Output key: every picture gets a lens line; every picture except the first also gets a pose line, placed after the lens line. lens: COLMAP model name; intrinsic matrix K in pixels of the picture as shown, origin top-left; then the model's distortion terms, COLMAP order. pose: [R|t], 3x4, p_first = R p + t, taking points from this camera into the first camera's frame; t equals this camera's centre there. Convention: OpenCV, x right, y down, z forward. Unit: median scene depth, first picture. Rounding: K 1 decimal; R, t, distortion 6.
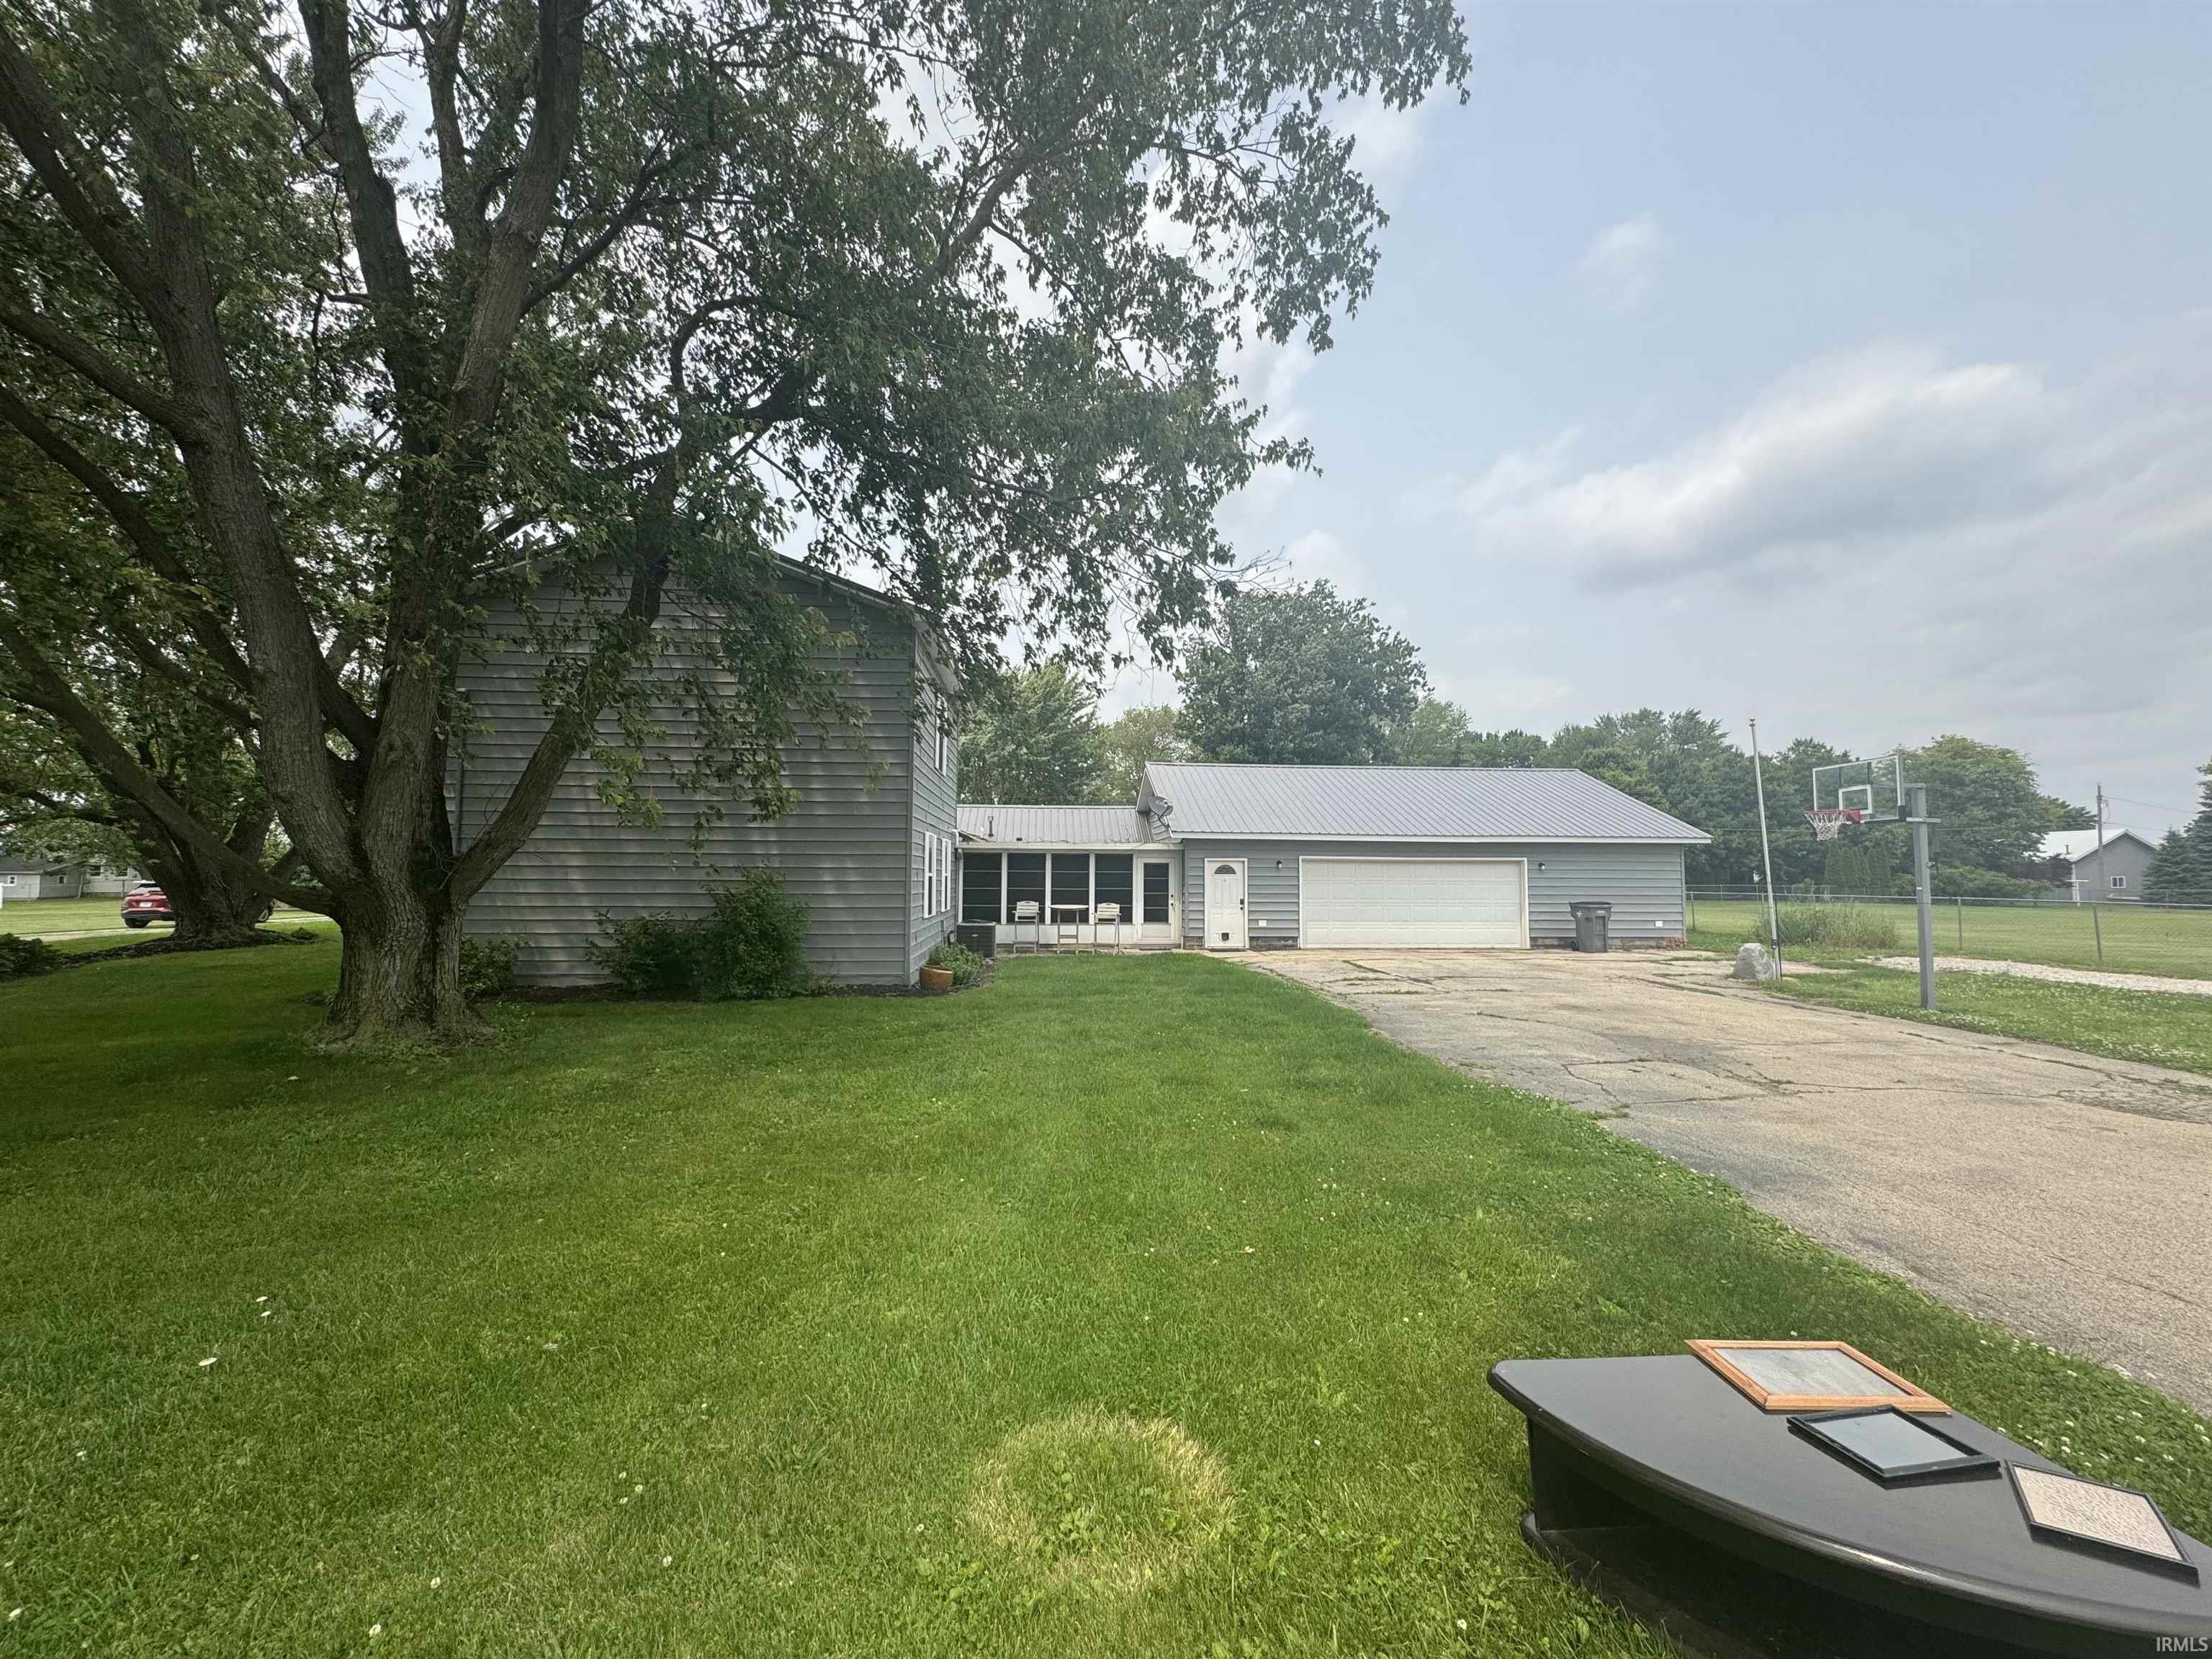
lens RADIAL K [[890.3, 0, 1106.0], [0, 890.3, 829.5], [0, 0, 1]] dist [-0.001196, 0.000457]
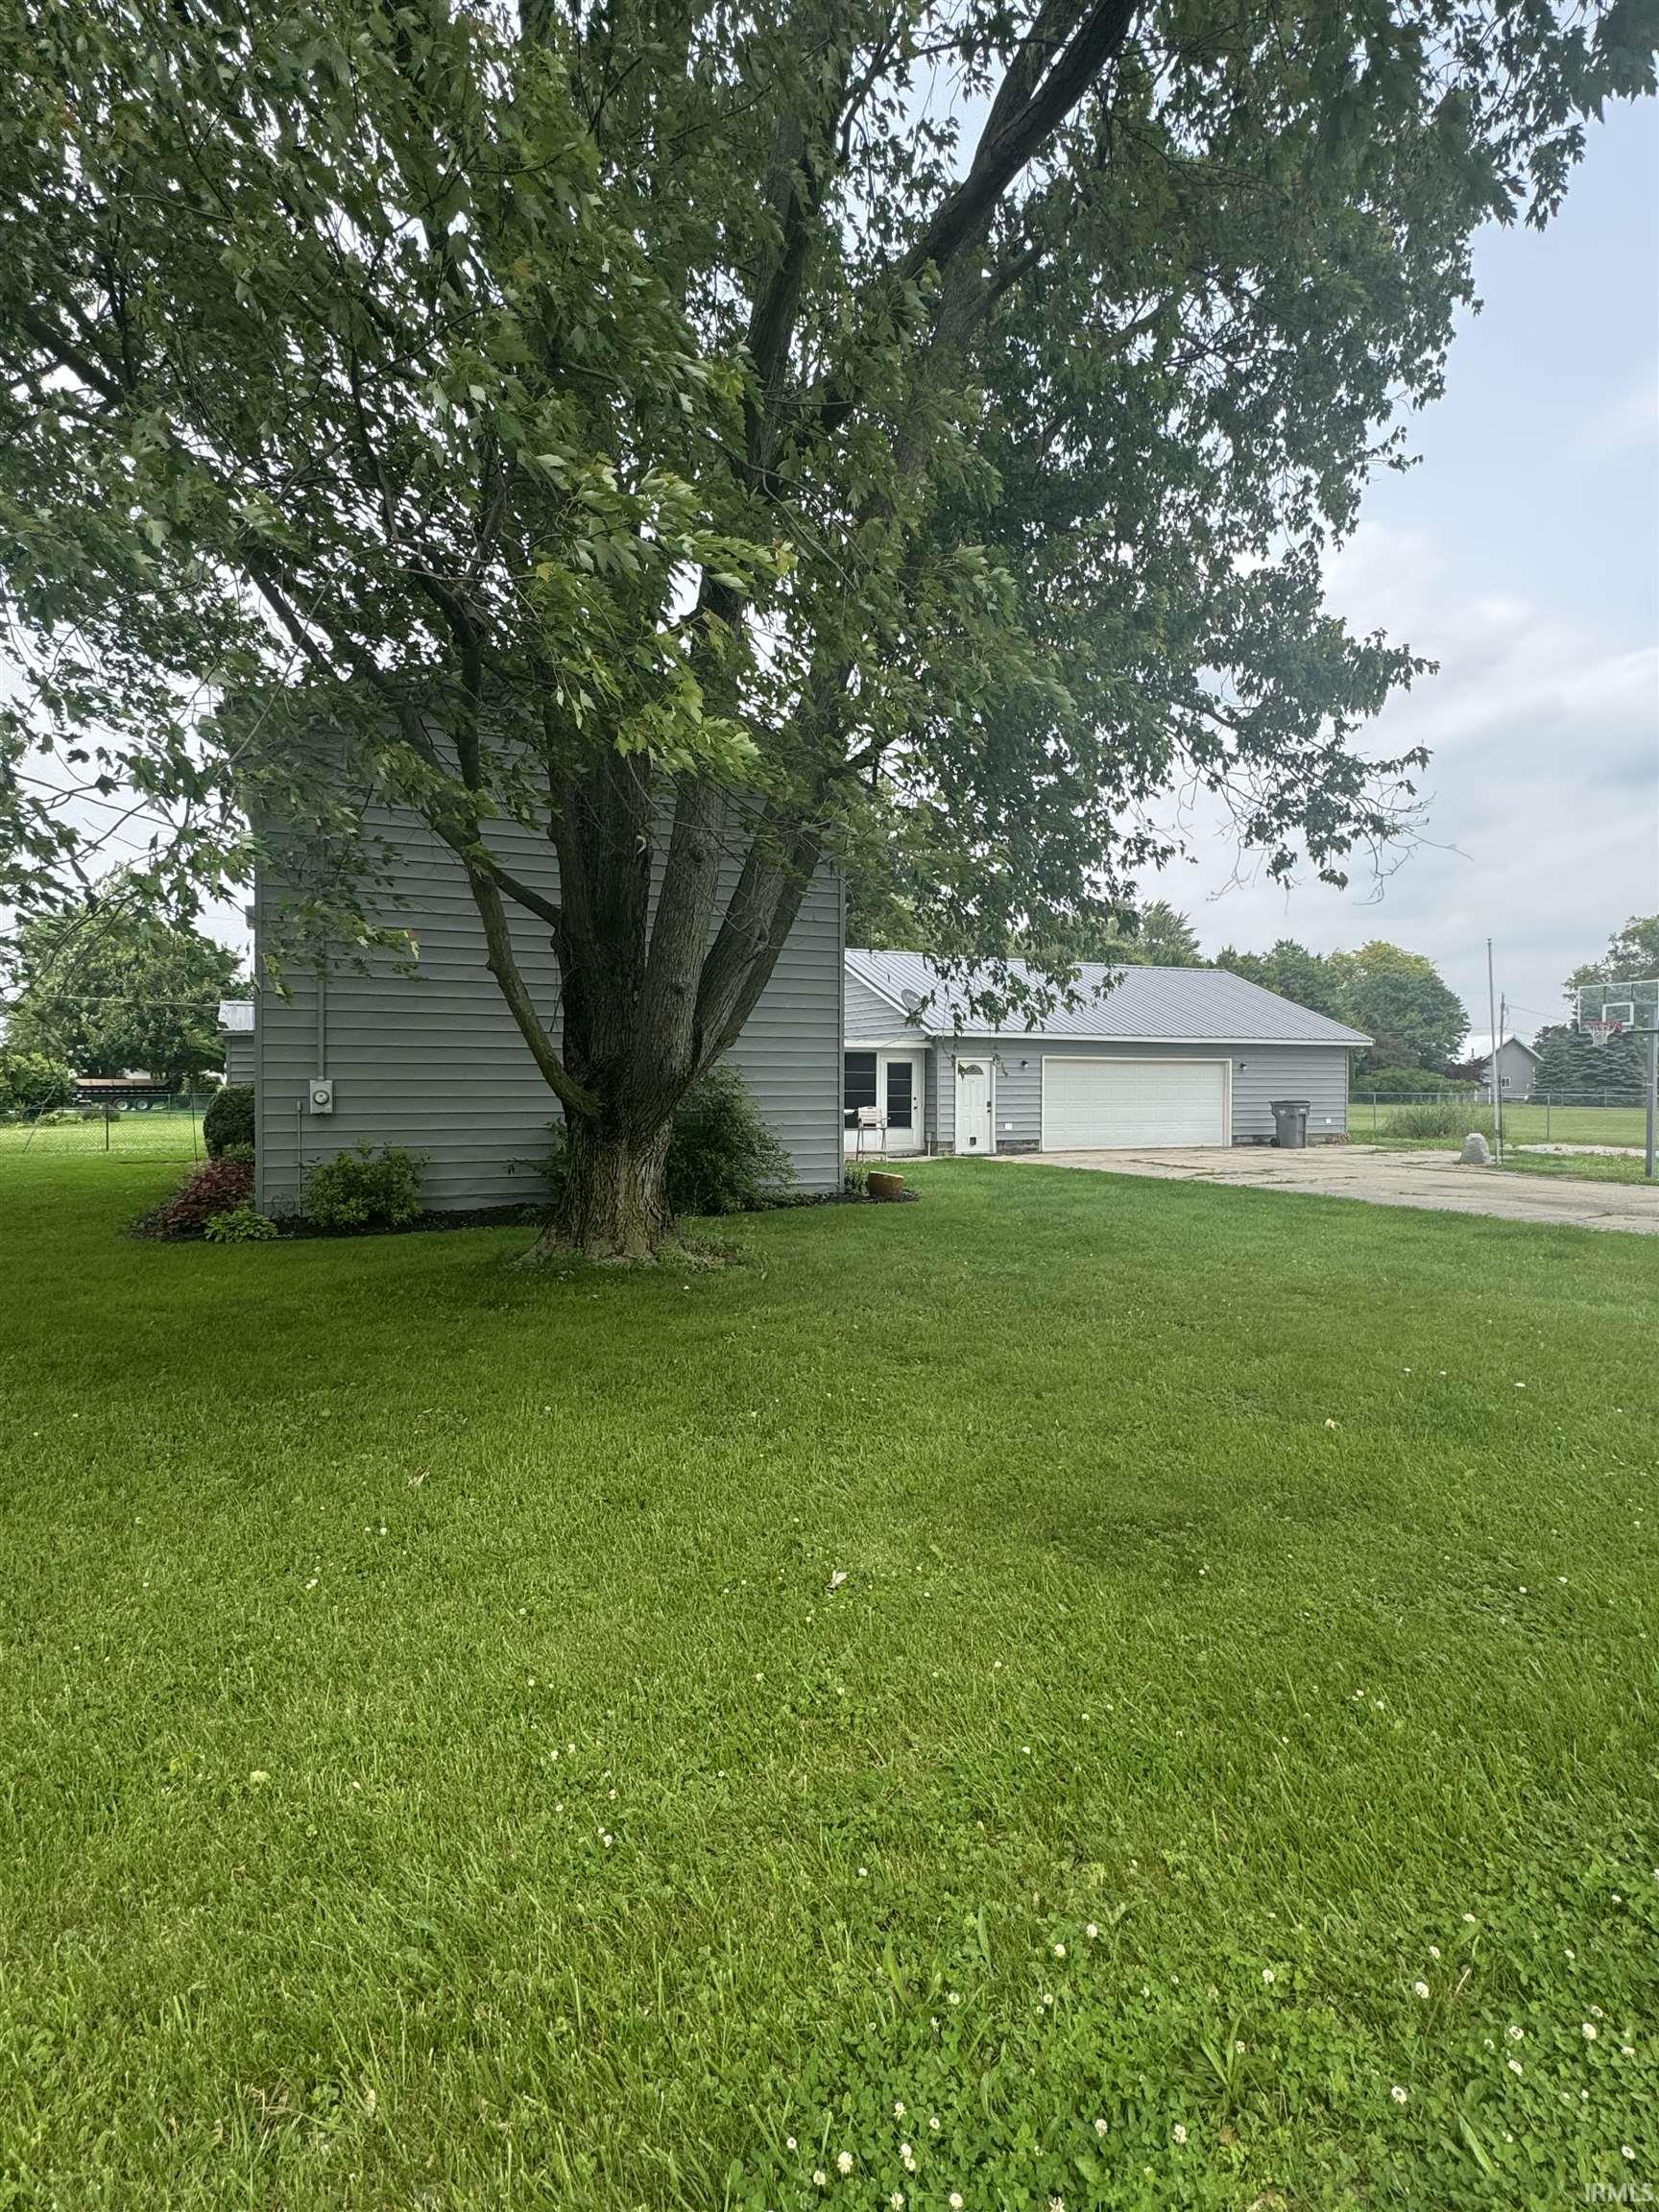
lens RADIAL K [[1114.5, 0, 829.5], [0, 1114.5, 1106.0], [0, 0, 1]] dist [-0.000701, -0.000123]
pose [[0.940422, -0.010209, 0.339857, -0.381857], [-0.015926, 0.997129, 0.074022, -0.001197], [-0.339637, -0.075024, 0.937560, -0.046270]]
